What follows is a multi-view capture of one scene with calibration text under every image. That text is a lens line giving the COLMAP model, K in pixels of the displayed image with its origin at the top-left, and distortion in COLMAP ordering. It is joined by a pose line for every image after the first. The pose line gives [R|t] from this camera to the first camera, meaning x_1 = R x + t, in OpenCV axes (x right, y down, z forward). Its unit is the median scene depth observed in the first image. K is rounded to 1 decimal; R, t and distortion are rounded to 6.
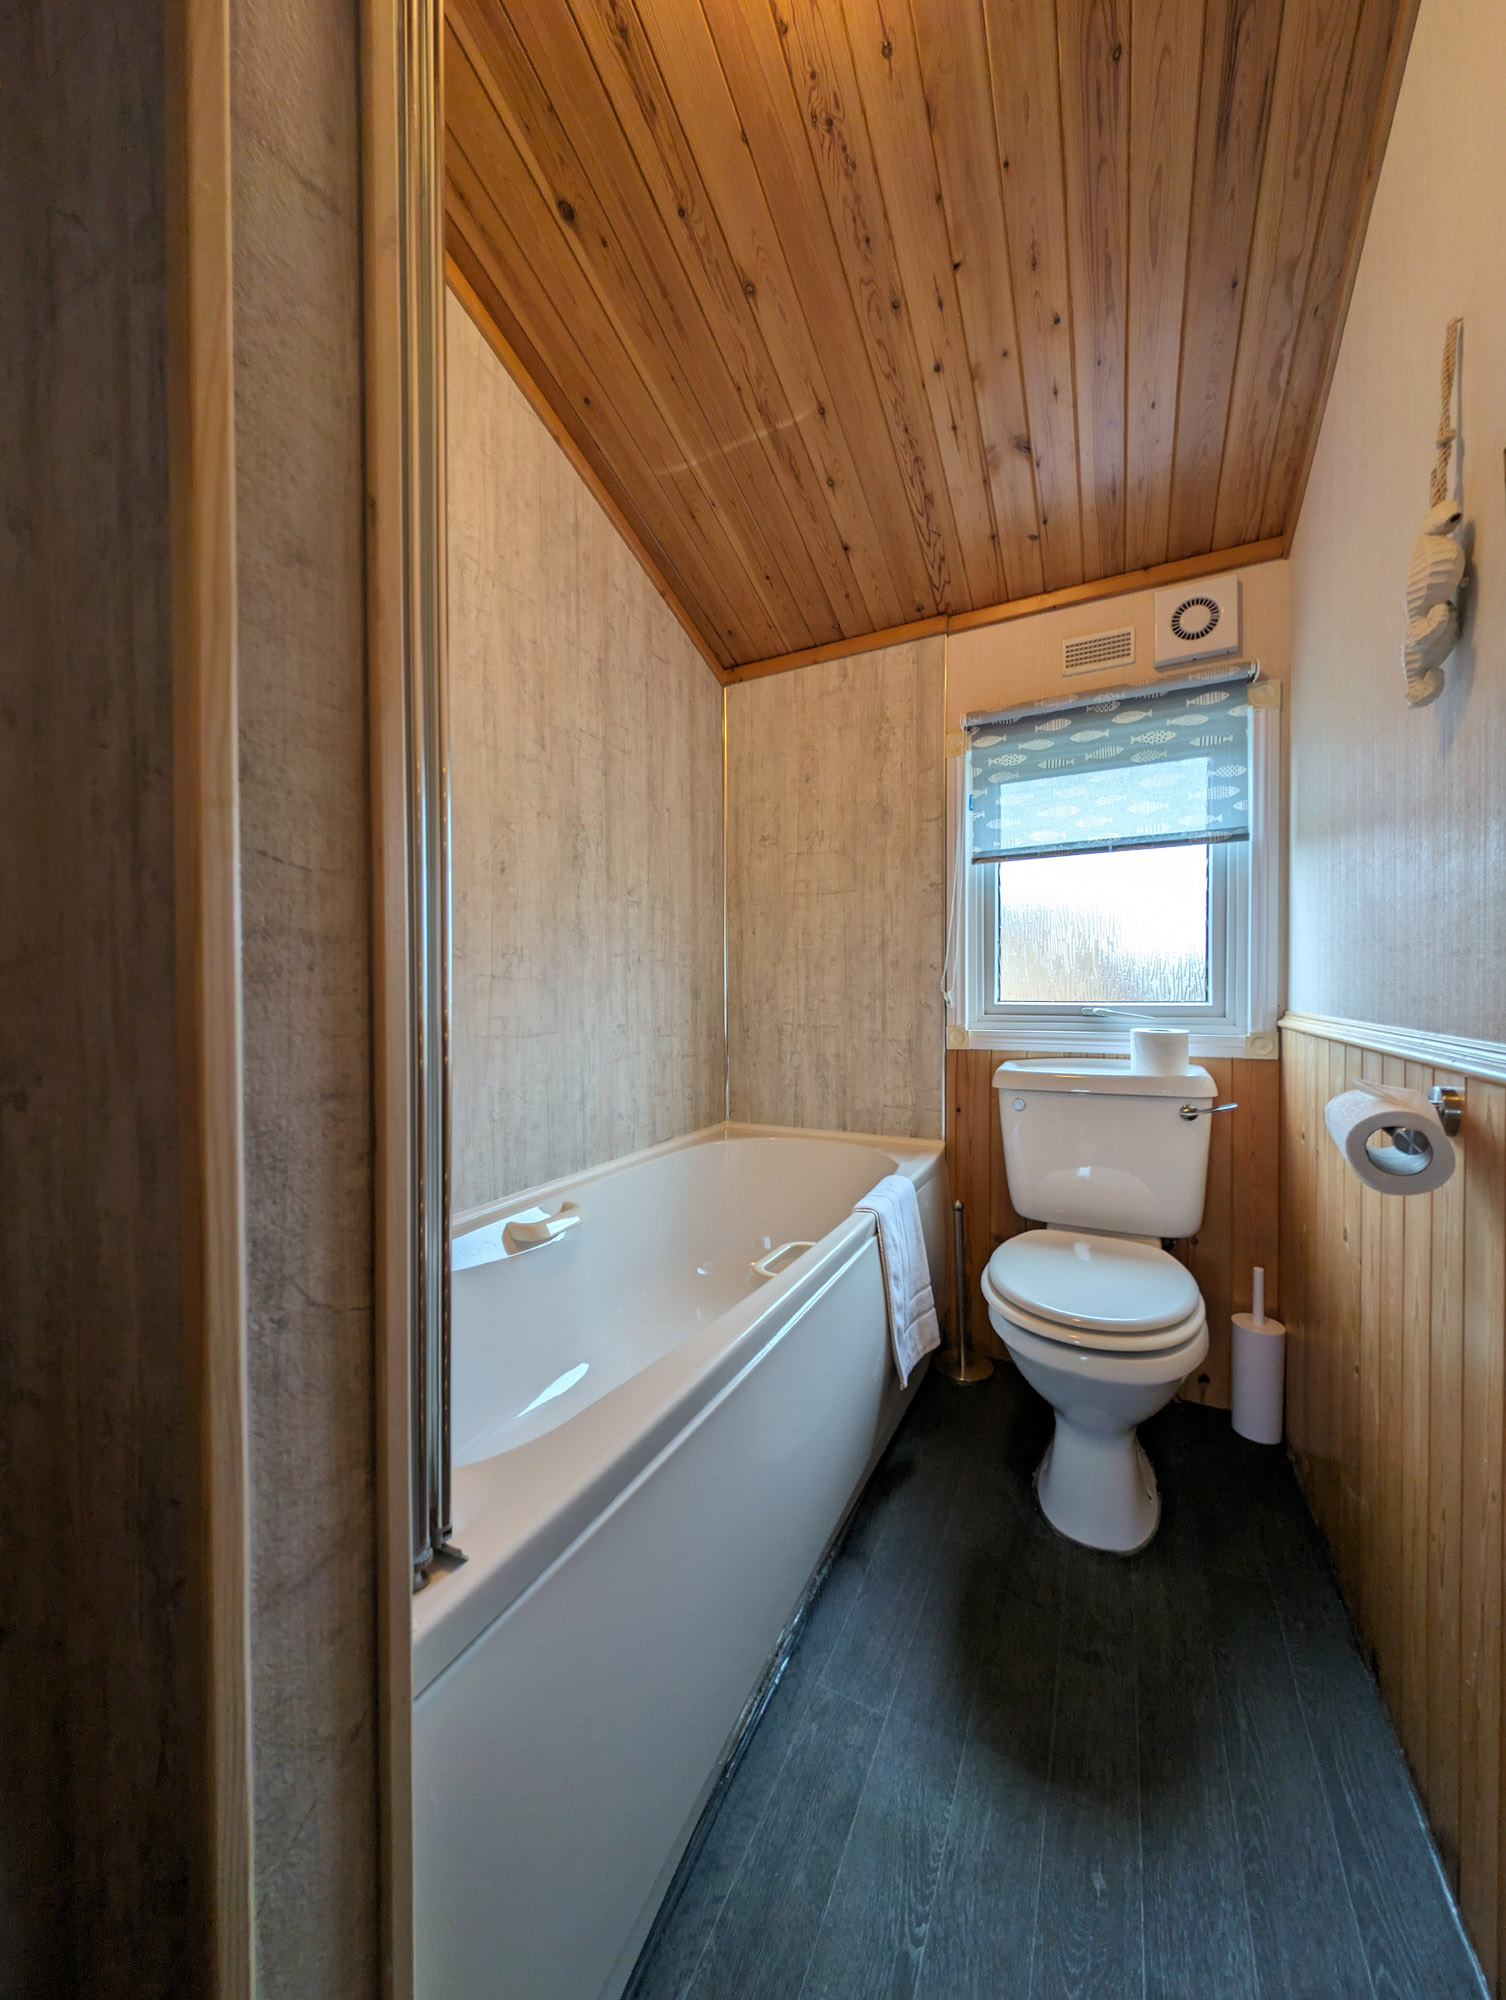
lens RADIAL K [[711.5, 0, 731.6], [0, 711.5, 997.9], [0, 0, 1]] dist [0.013488, -0.006250]
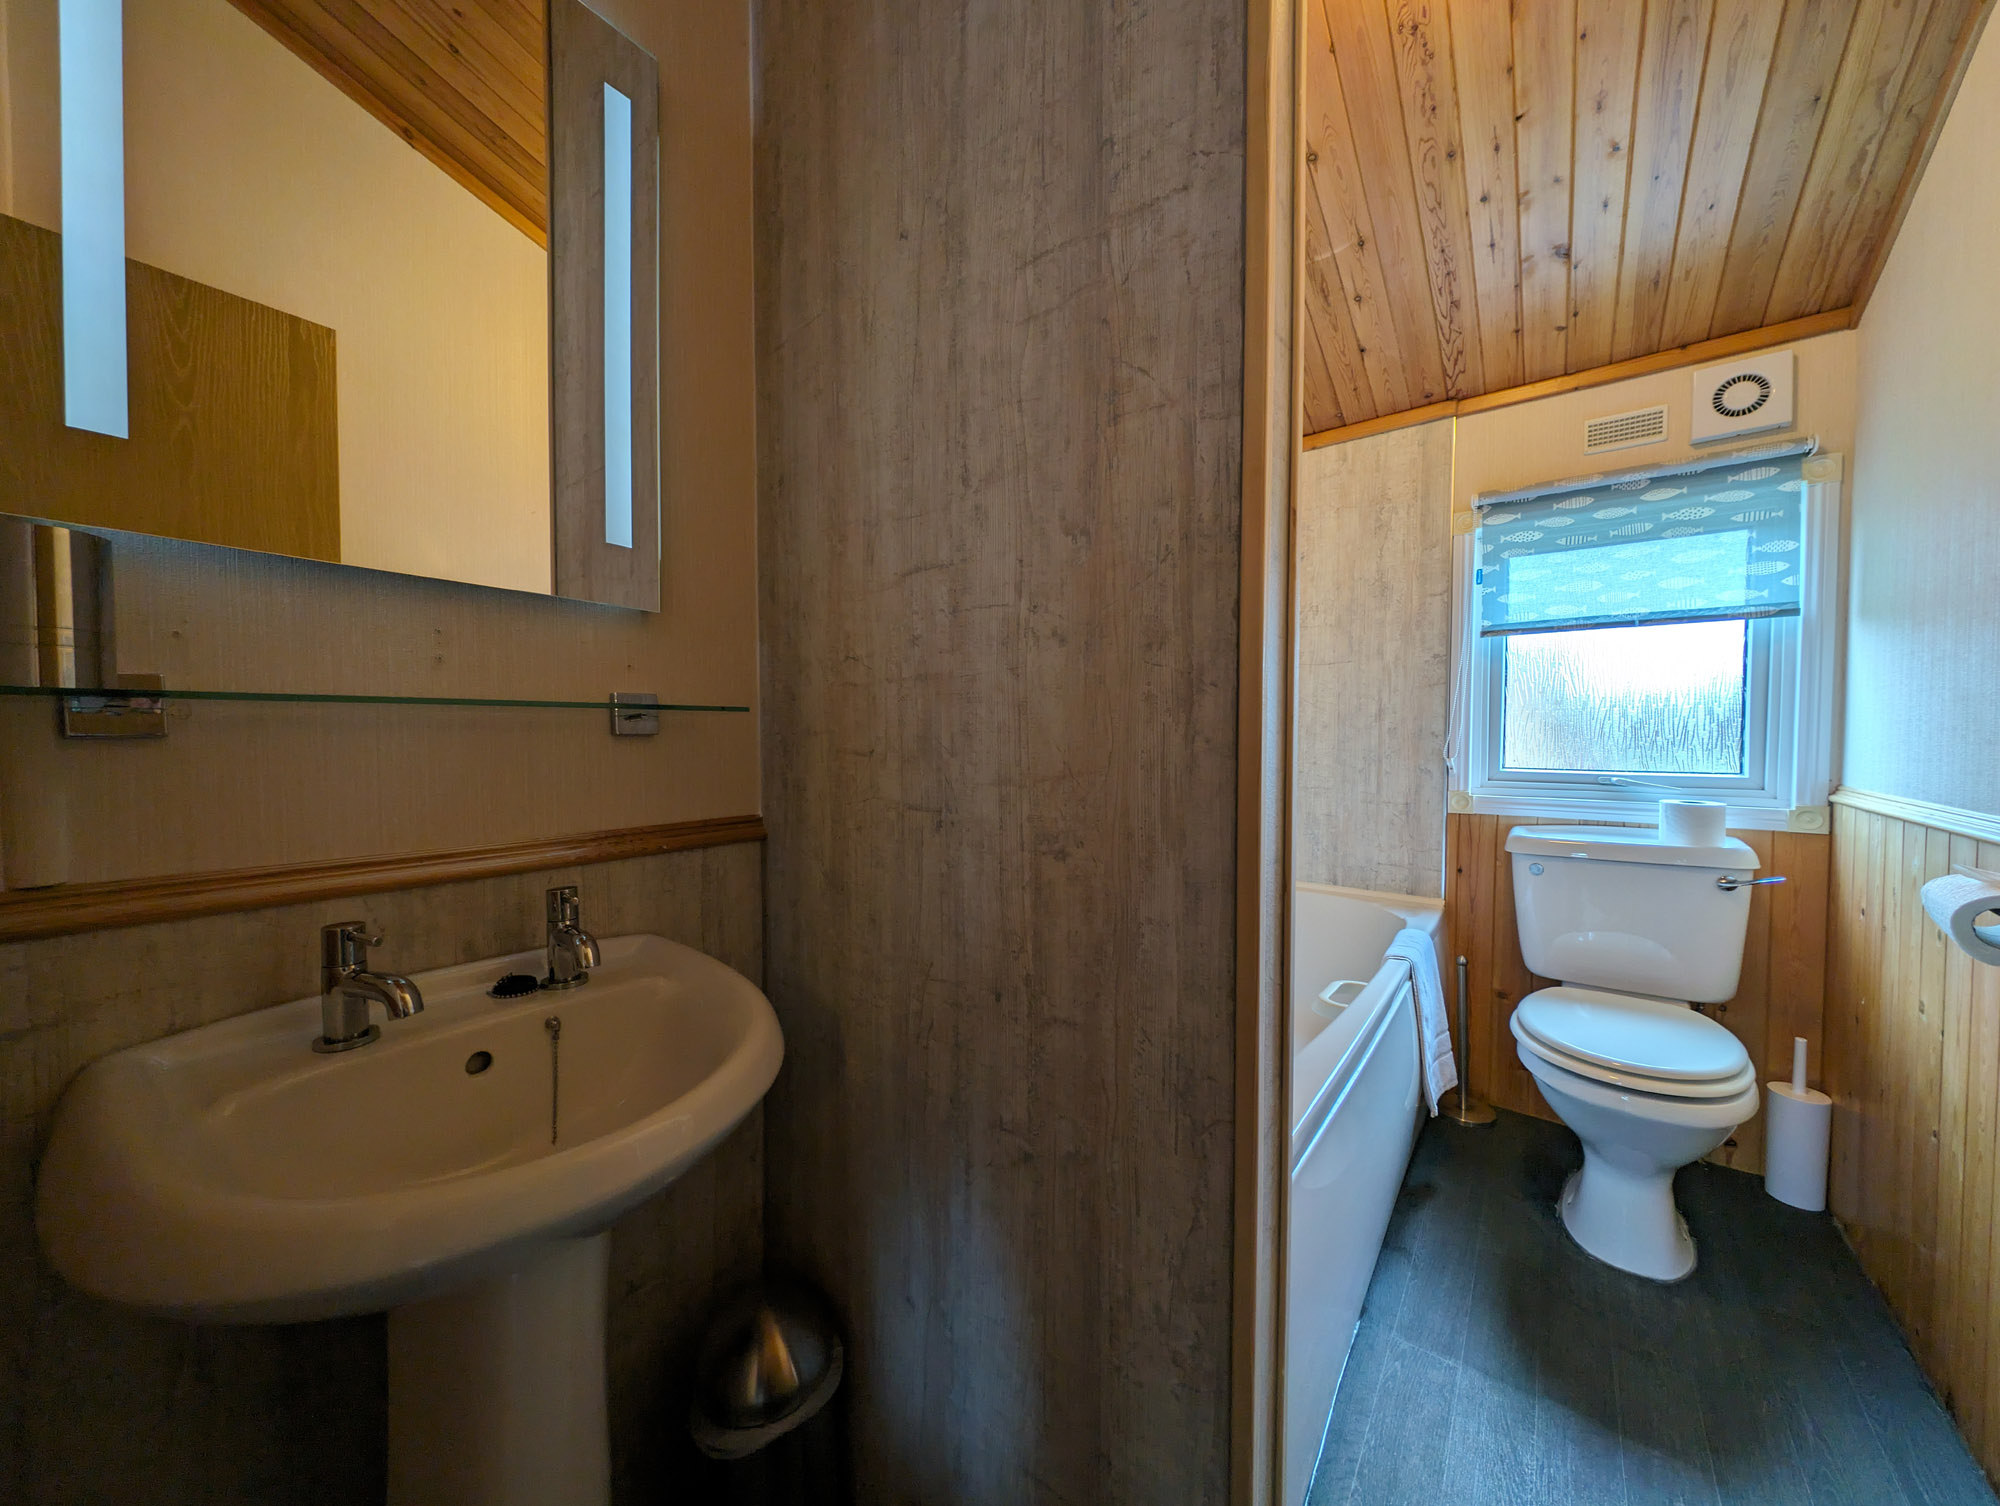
lens RADIAL K [[705.5, 0, 998.0], [0, 705.5, 753.4], [0, 0, 1]] dist [0.001063, -0.000283]
pose [[0.983699, 0.011695, -0.179444, -0.199363], [-0.008983, 0.999833, 0.015919, -0.031697], [0.179600, -0.014048, 0.983639, -0.174880]]
